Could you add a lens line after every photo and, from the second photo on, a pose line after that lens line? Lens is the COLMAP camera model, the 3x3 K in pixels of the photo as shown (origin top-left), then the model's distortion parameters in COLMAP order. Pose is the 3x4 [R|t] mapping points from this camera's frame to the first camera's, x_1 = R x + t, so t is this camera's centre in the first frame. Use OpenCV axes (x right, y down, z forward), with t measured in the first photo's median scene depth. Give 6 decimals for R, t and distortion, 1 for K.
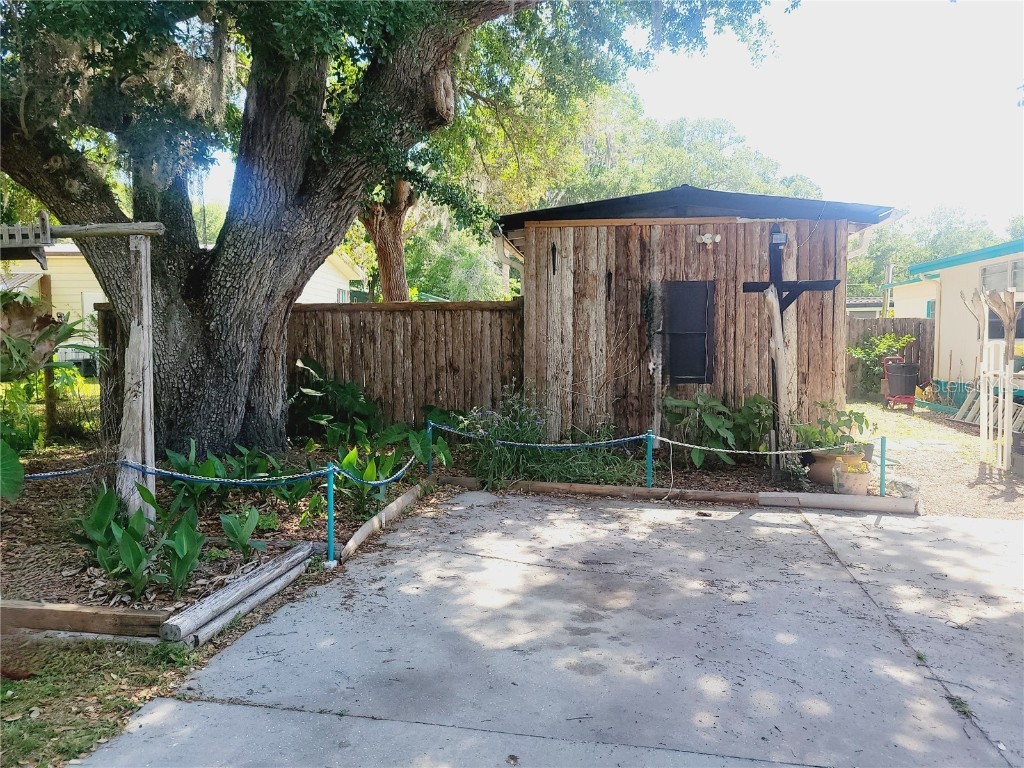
lens RADIAL K [[771.0, 0, 515.7], [0, 771.0, 381.3], [0, 0, 1]] dist [0.051730, -0.004731]
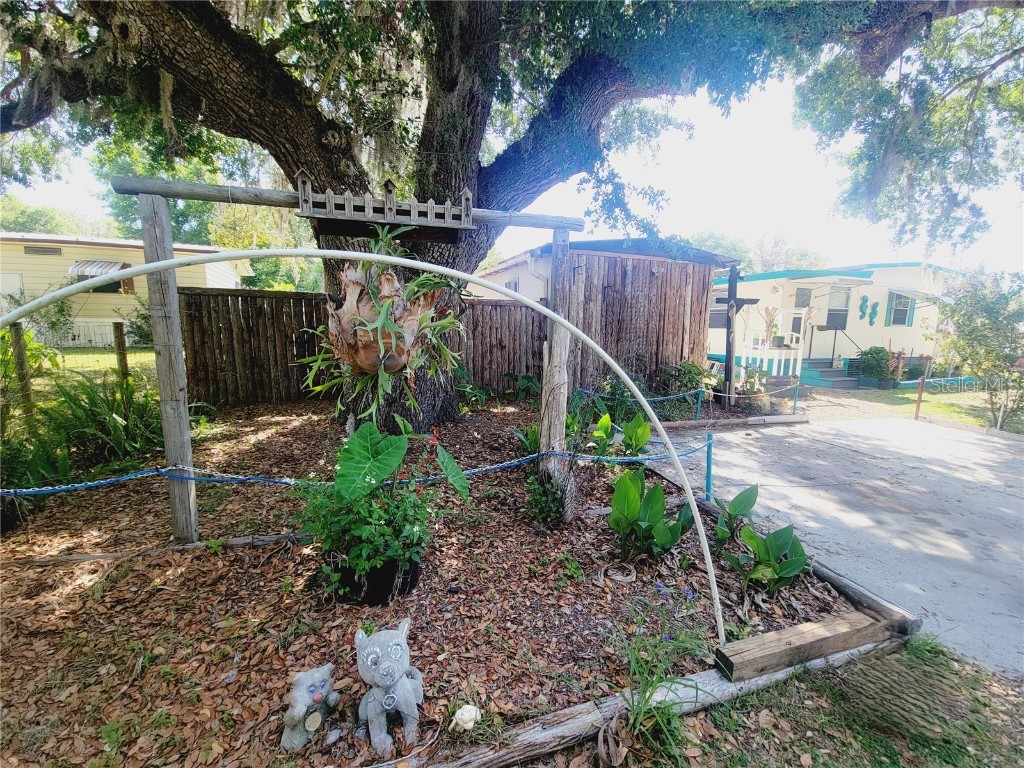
lens RADIAL K [[416.6, 0, 510.5], [0, 416.6, 385.1], [0, 0, 1]] dist [0.014906, -0.009475]
pose [[0.886114, -0.049409, 0.460827, -0.515173], [0.004392, 0.995152, 0.098252, -0.024697], [-0.463447, -0.085038, 0.882035, 0.345661]]
